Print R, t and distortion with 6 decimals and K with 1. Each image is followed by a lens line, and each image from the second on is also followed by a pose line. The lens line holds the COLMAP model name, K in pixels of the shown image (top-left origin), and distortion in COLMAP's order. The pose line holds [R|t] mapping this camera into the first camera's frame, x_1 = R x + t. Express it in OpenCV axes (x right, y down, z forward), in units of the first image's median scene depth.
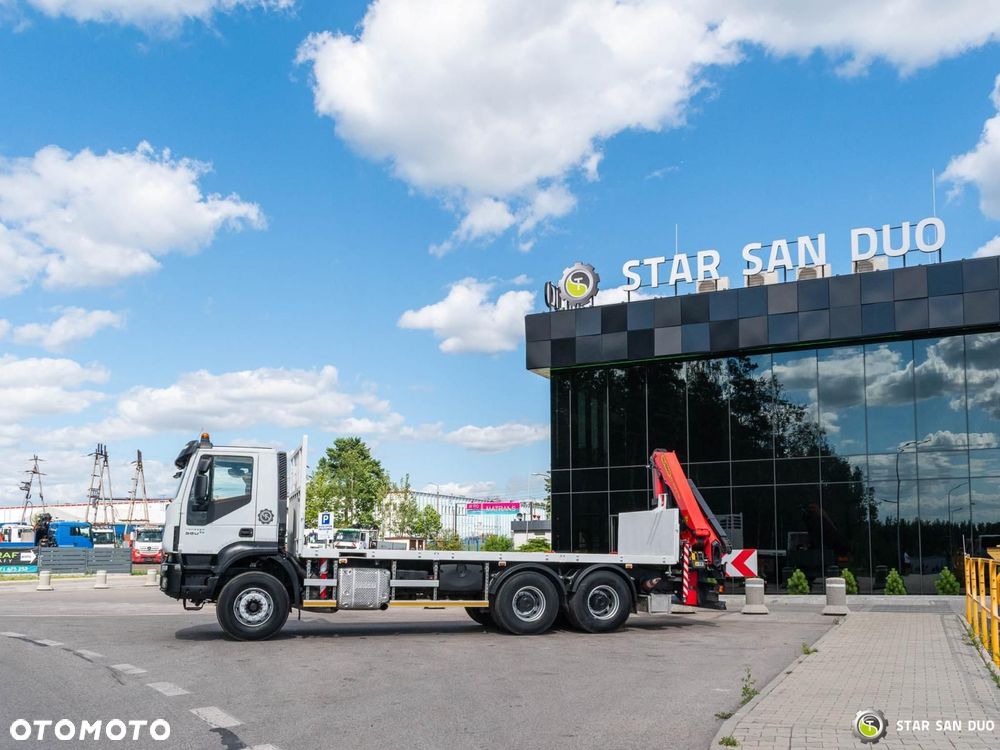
lens RADIAL K [[1006.4, 0, 515.6], [0, 1006.4, 483.3], [0, 0, 1]] dist [0.011026, 0.000000]
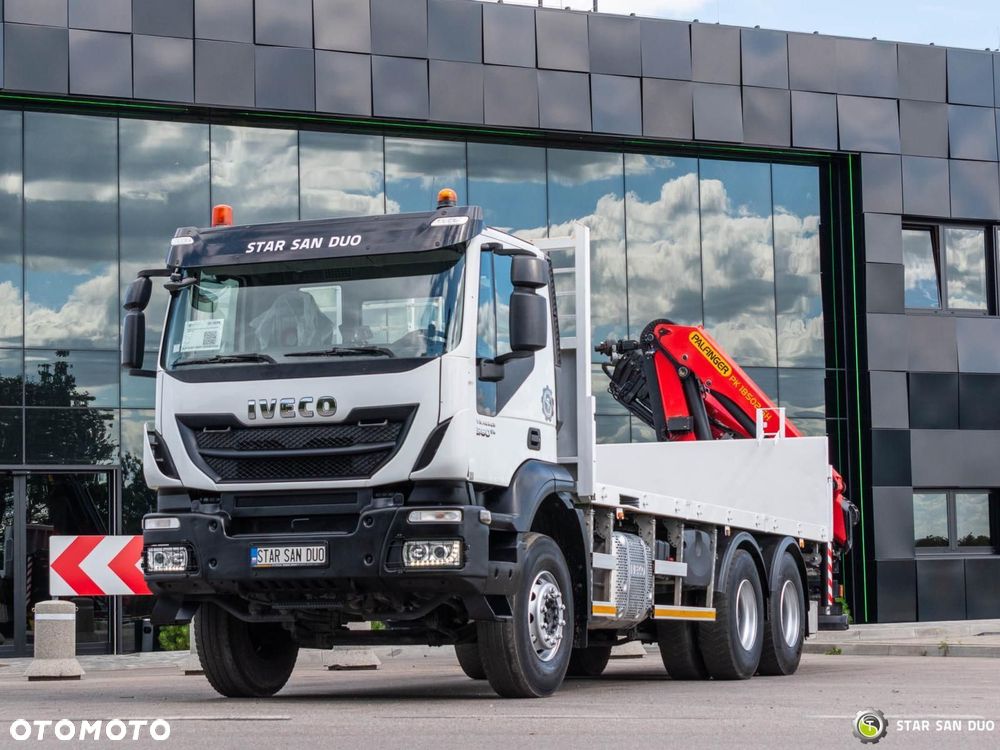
lens RADIAL K [[2512.4, 0, 498.6], [0, 2512.4, 376.4], [0, 0, 1]] dist [-0.204179, 0.000000]
pose [[0.623442, 0.063918, 0.779253, -1.024264], [-0.035912, 0.997942, -0.053124, 0.074060], [-0.781045, 0.005135, 0.624454, 0.337687]]
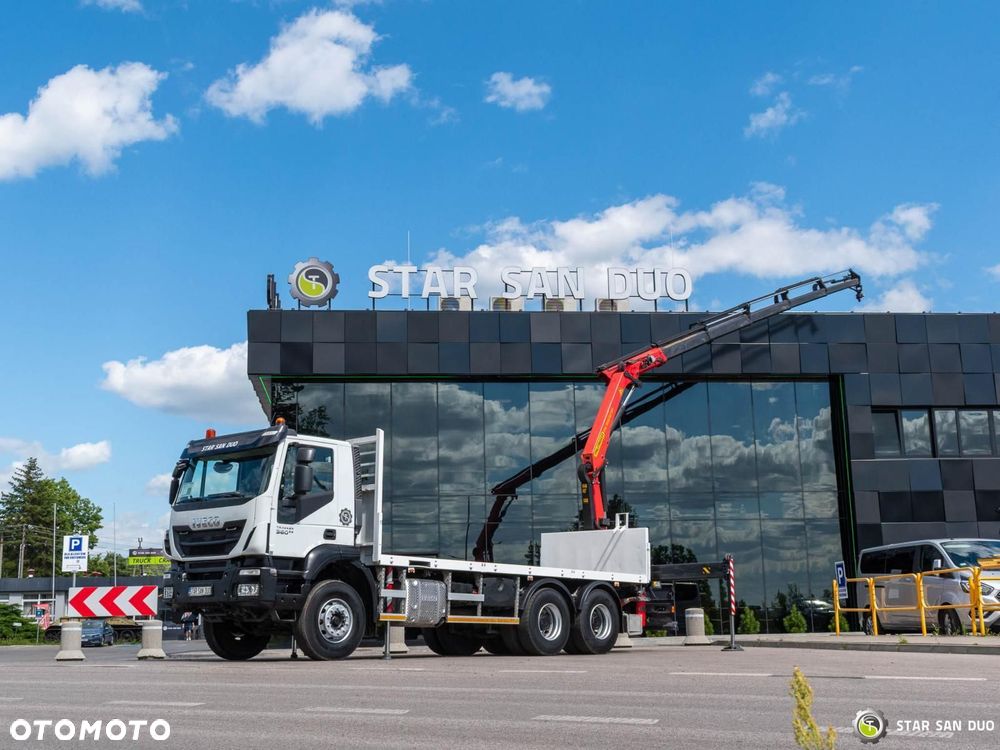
lens RADIAL K [[1307.4, 0, 526.7], [0, 1307.4, 344.0], [0, 0, 1]] dist [0.009896, 0.000000]
pose [[0.843025, 0.107333, 0.527056, -0.697530], [-0.024486, 0.986530, -0.161738, 0.061472], [-0.537317, 0.123444, 0.834298, -0.063261]]
